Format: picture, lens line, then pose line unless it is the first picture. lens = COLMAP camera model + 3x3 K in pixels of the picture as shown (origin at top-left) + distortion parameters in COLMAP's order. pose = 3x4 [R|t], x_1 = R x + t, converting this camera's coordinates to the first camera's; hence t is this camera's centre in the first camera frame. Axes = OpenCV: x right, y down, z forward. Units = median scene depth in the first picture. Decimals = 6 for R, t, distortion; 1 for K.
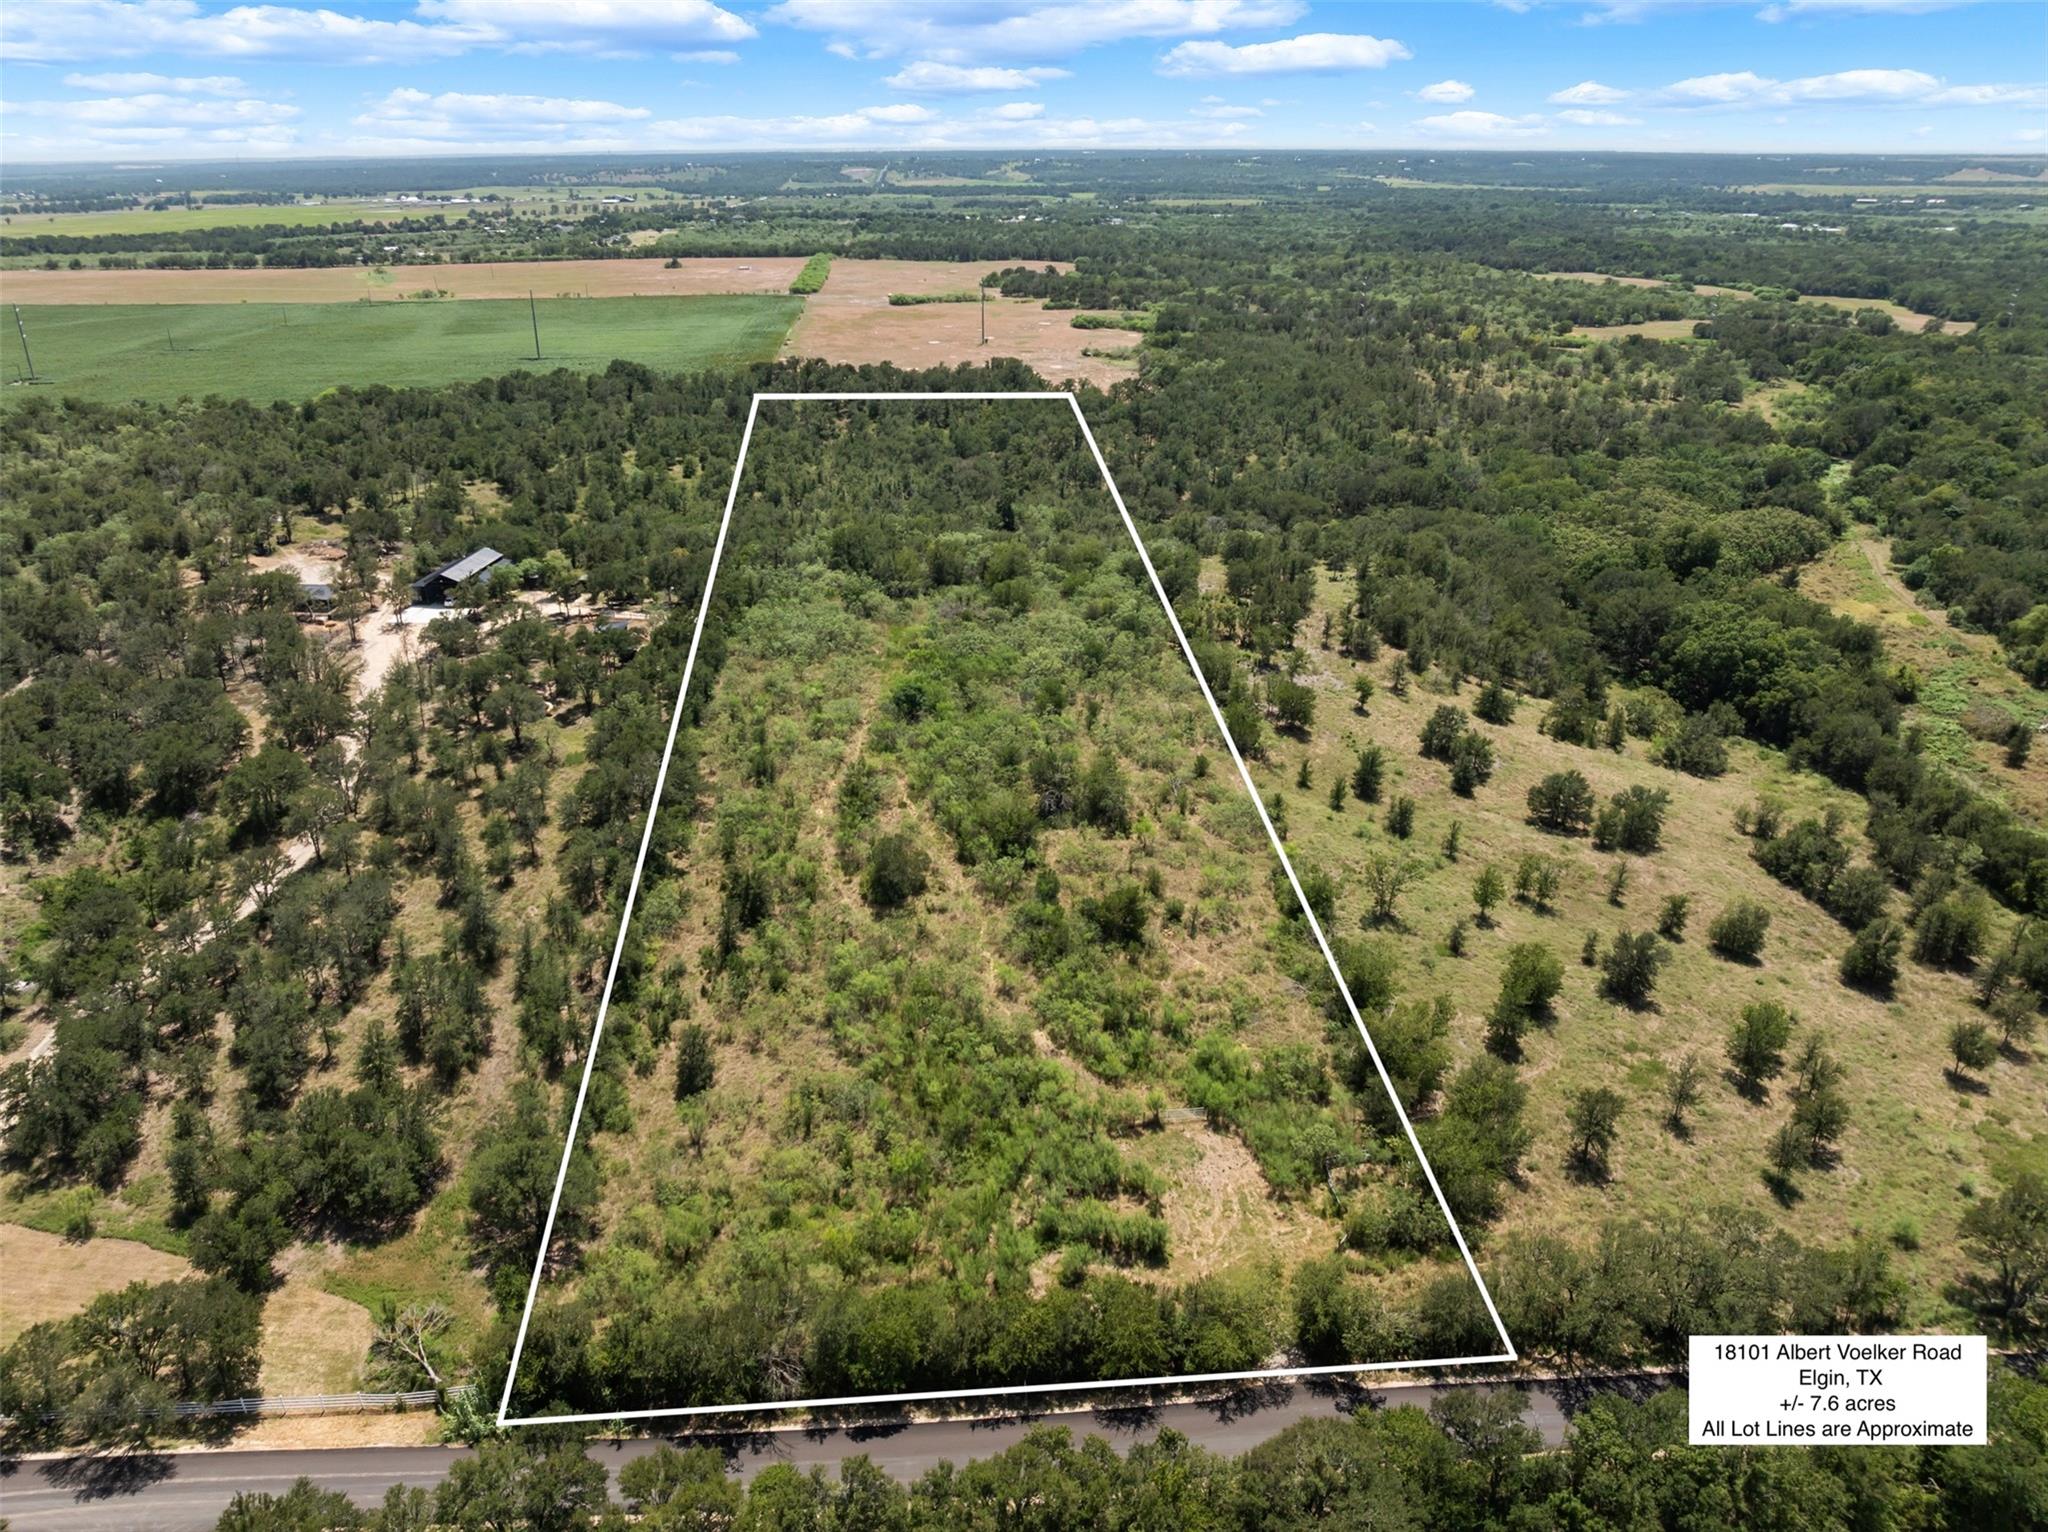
lens RADIAL K [[1436.7, 0, 1023.6], [0, 1436.7, 749.5], [0, 0, 1]] dist [-0.044480, 0.015454]
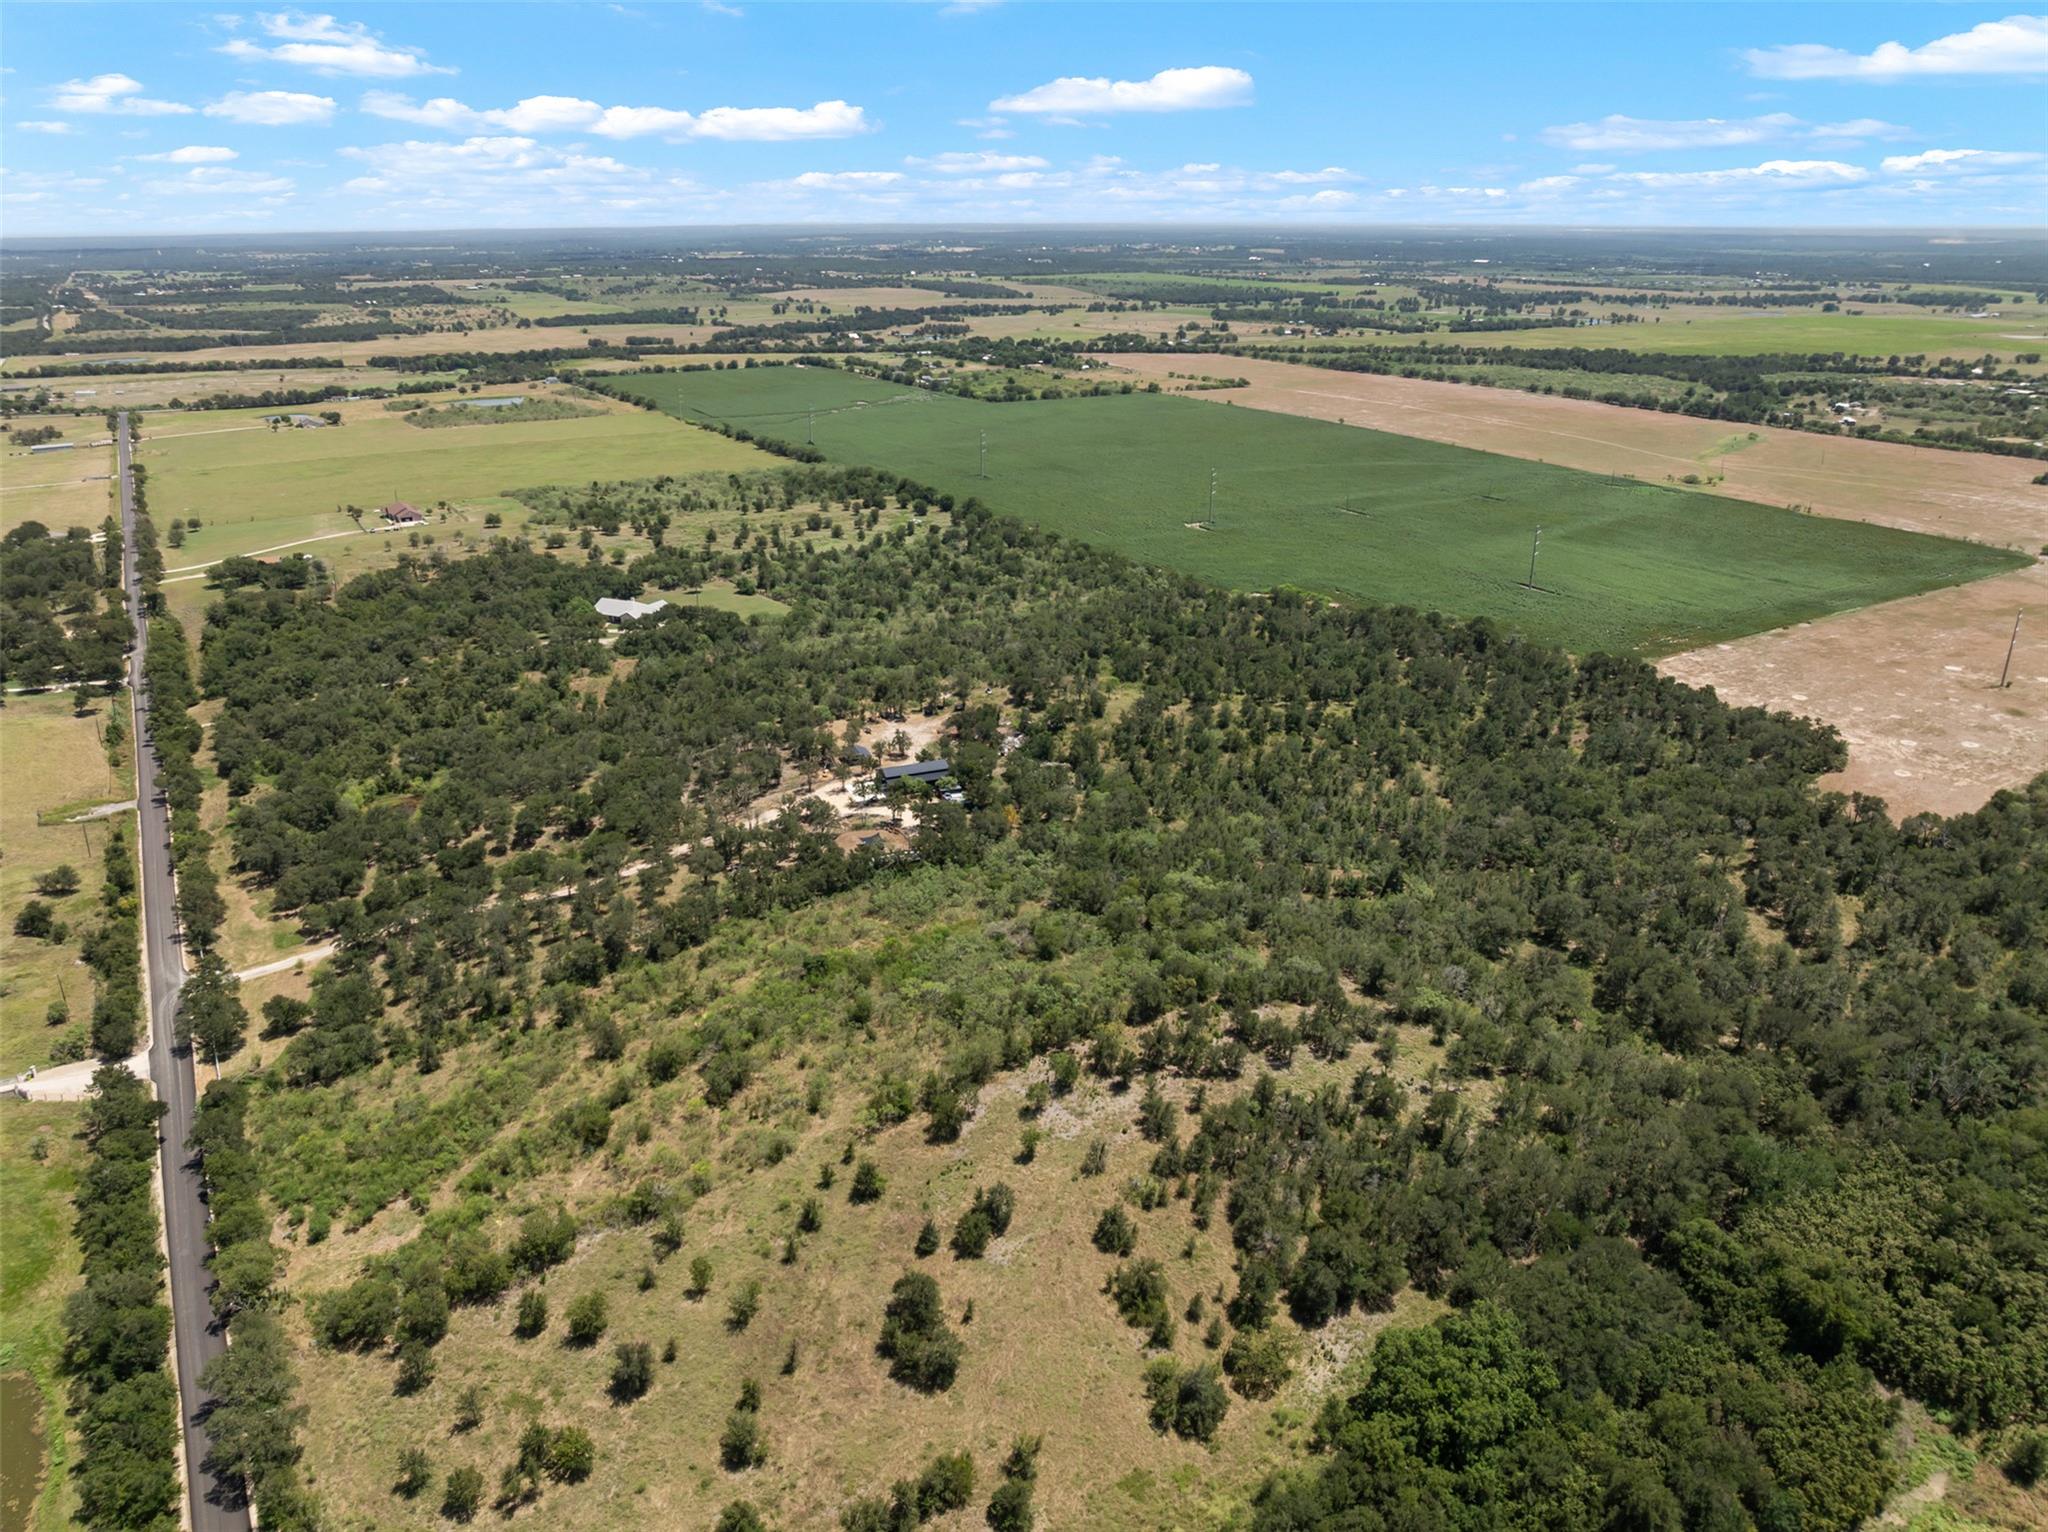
lens RADIAL K [[1436.7, 0, 1025.1], [0, 1436.7, 760.4], [0, 0, 1]] dist [-0.044480, 0.015454]
pose [[0.455772, 0.317710, -0.831464, 0.395500], [-0.345390, 0.924060, 0.163764, -0.184010], [0.820352, 0.212540, 0.530894, 0.130005]]
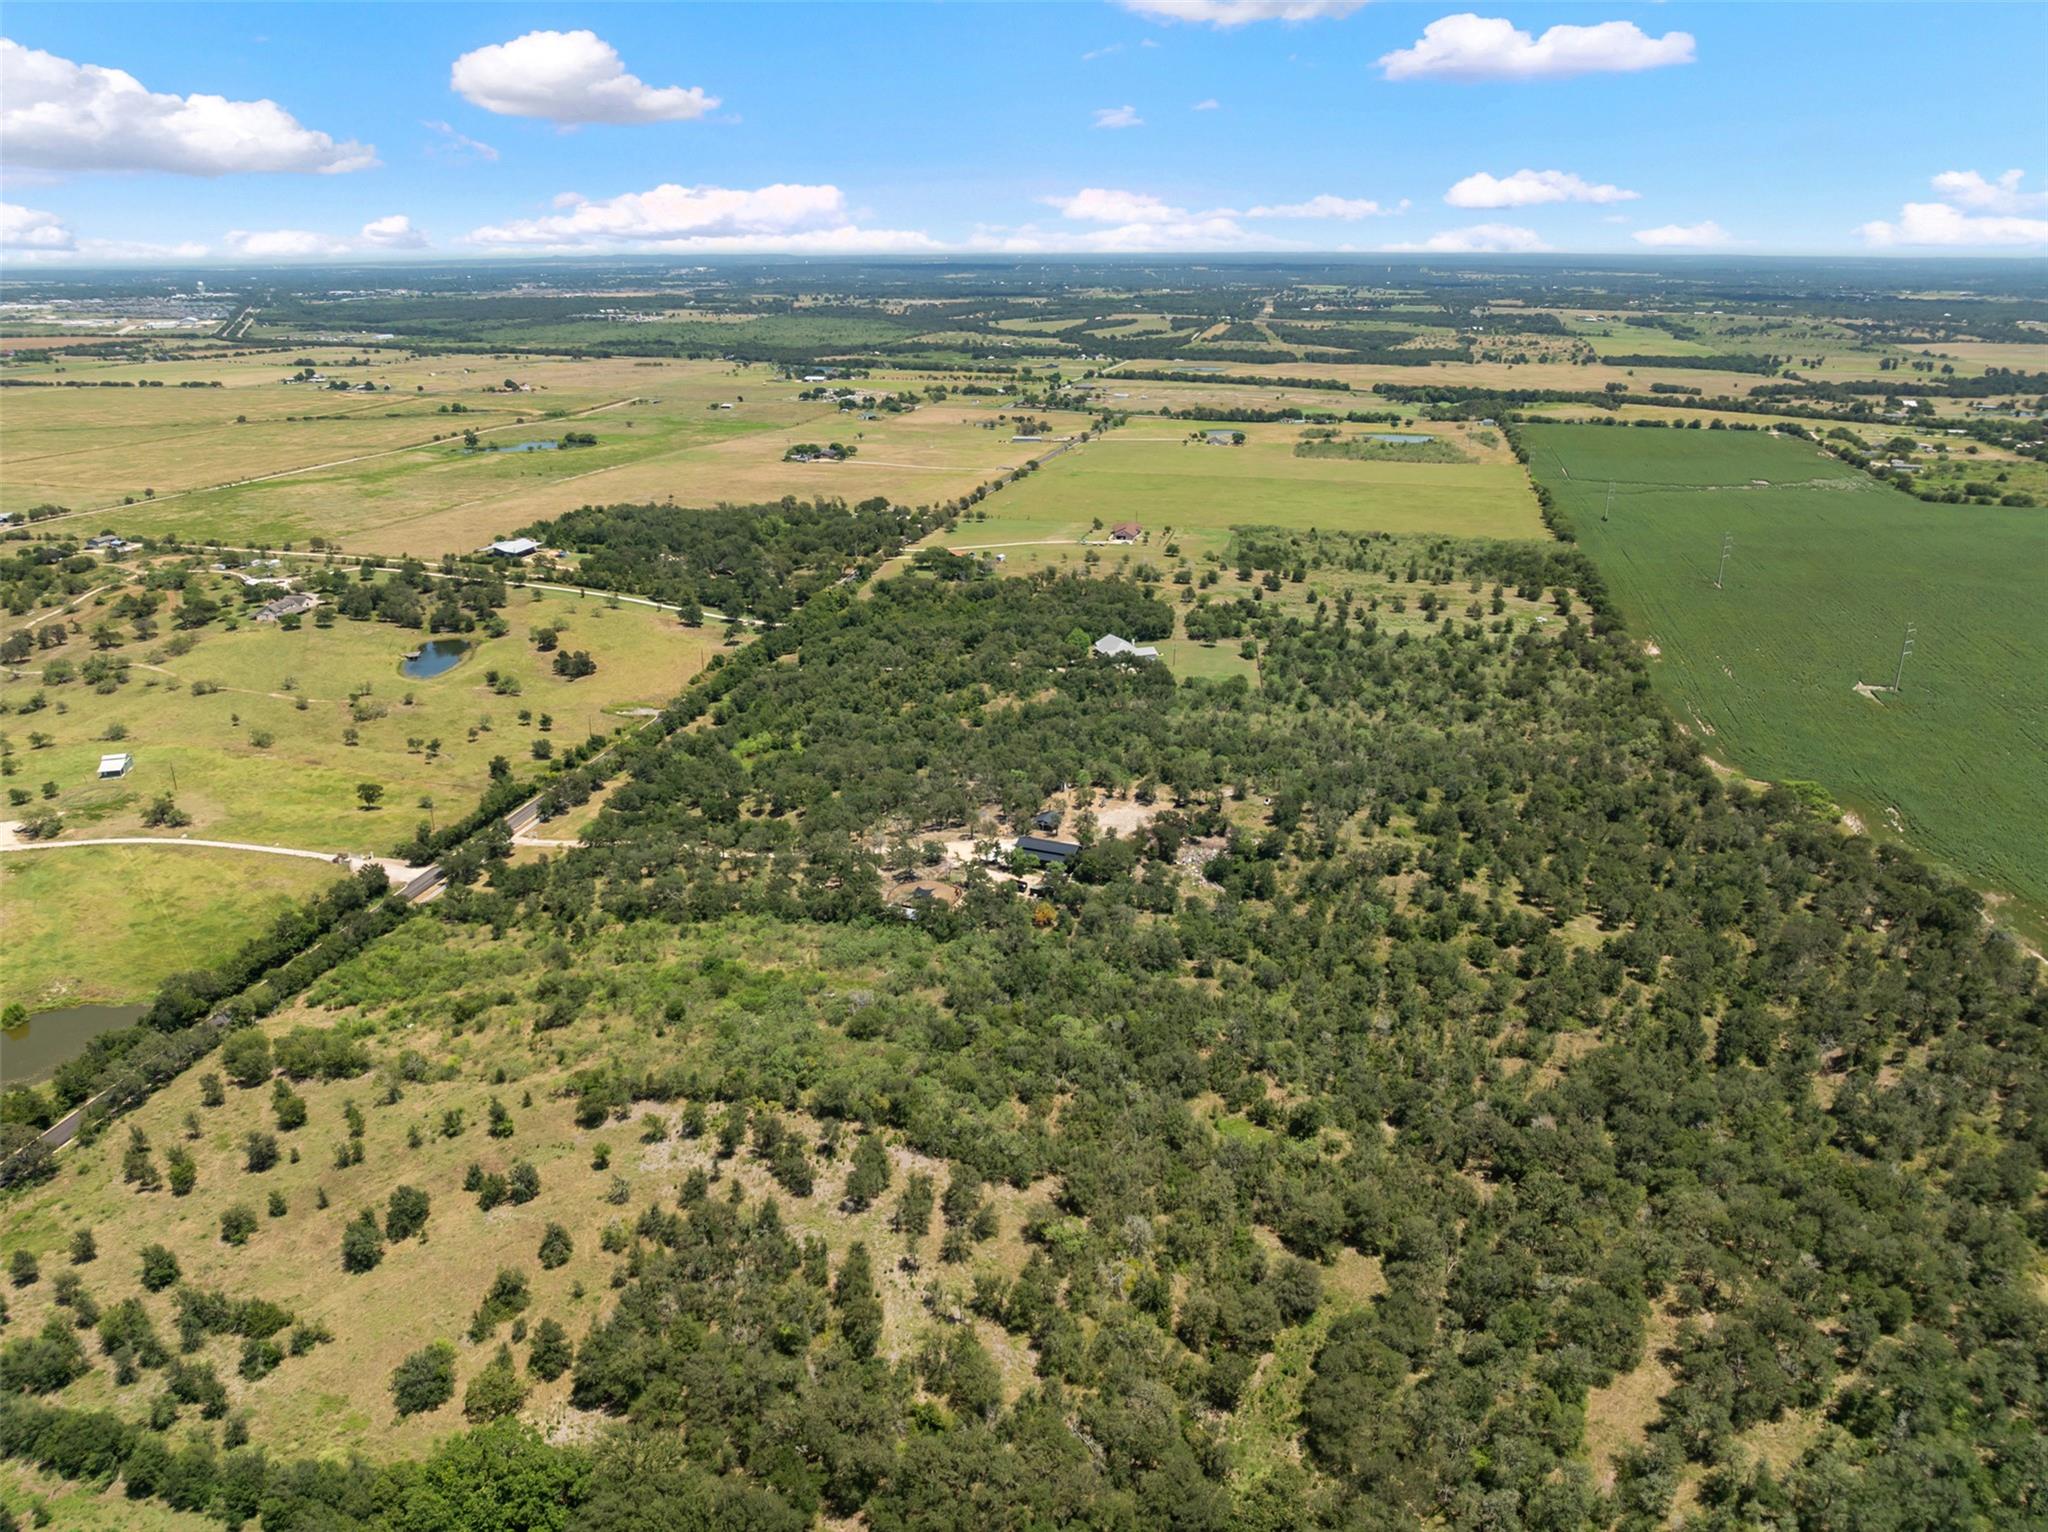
lens RADIAL K [[1436.7, 0, 1029.6], [0, 1436.7, 755.8], [0, 0, 1]] dist [-0.044480, 0.015454]
pose [[-0.304850, 0.324761, -0.895320, 0.424586], [-0.369550, 0.826078, 0.425474, -0.376401], [0.877781, 0.460571, -0.131814, 0.498320]]
